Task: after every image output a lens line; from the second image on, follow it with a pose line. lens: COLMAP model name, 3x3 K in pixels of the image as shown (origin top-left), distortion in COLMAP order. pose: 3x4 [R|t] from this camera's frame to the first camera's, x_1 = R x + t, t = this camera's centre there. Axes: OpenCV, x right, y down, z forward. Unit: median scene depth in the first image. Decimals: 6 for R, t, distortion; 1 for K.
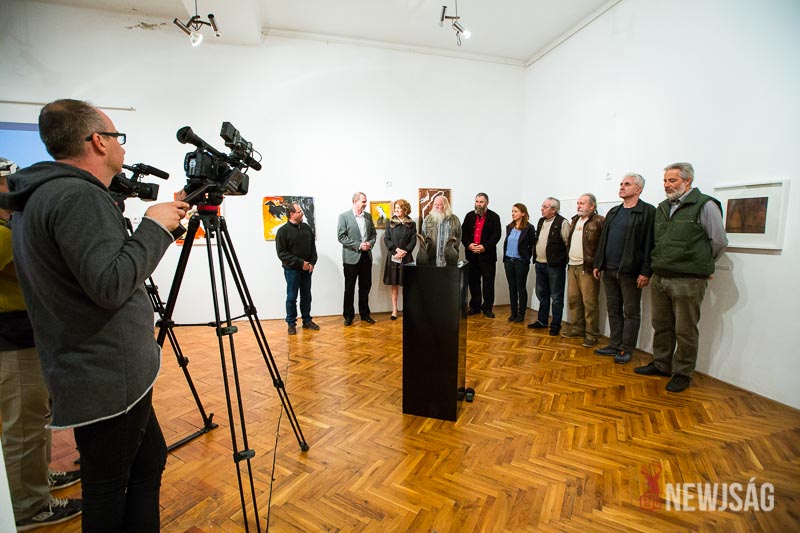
lens RADIAL K [[368.3, 0, 399.4], [0, 368.3, 269.2], [0, 0, 1]] dist [-0.045574, 0.012585]
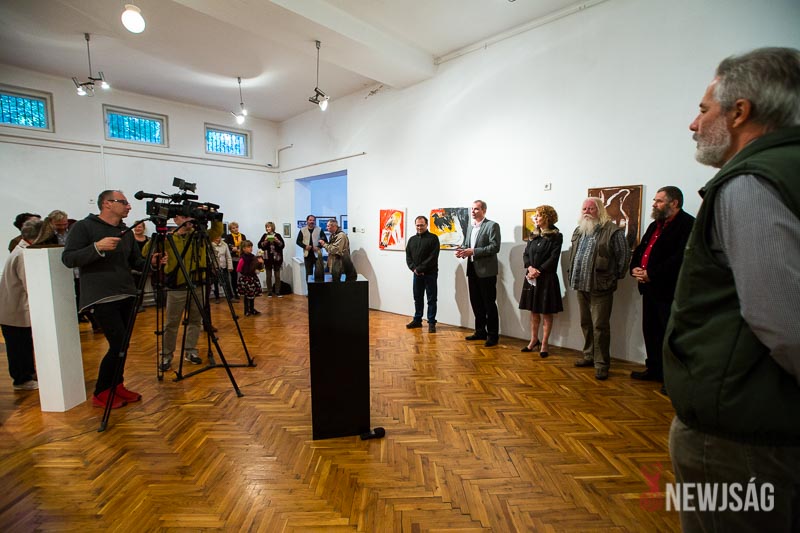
lens RADIAL K [[368.3, 0, 394.8], [0, 368.3, 267.0], [0, 0, 1]] dist [-0.045574, 0.012585]
pose [[0.519654, 0.083697, -0.850267, 0.657552], [-0.106152, 0.993804, 0.032950, -0.060976], [0.847757, 0.073135, 0.525319, 0.397171]]
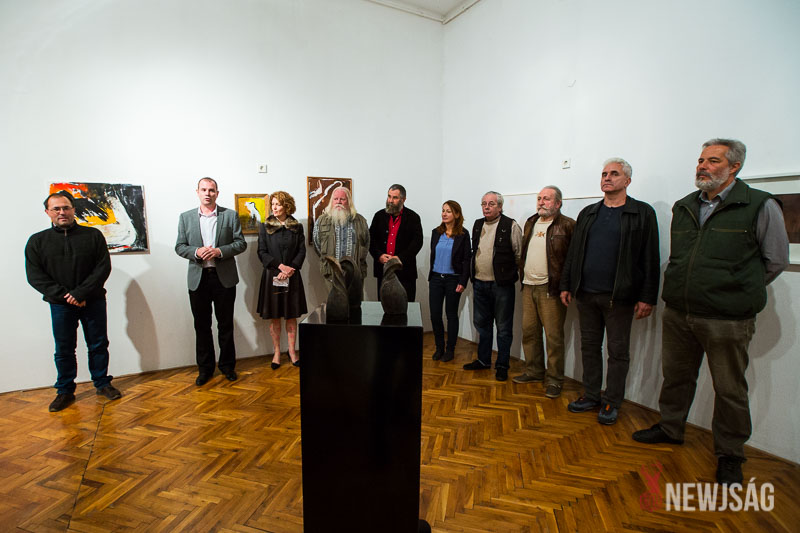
lens RADIAL K [[408.0, 0, 372.7], [0, 408.0, 267.6], [0, 0, 1]] dist [-0.035873, 0.003246]
pose [[0.973421, -0.023897, 0.227773, -0.010008], [0.027102, 0.999573, -0.010957, -0.045967], [-0.227414, 0.016839, 0.973653, 0.291872]]
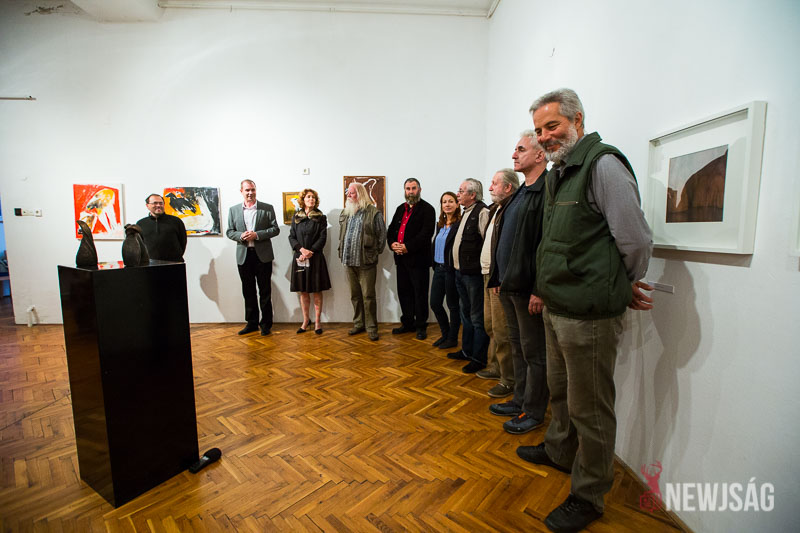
lens RADIAL K [[368.3, 0, 398.6], [0, 368.3, 270.2], [0, 0, 1]] dist [-0.045574, 0.012585]
pose [[0.977515, 0.030687, -0.208619, 0.476275], [-0.032138, 0.999477, -0.003568, -0.012455], [0.208400, 0.010192, 0.977990, 0.296884]]
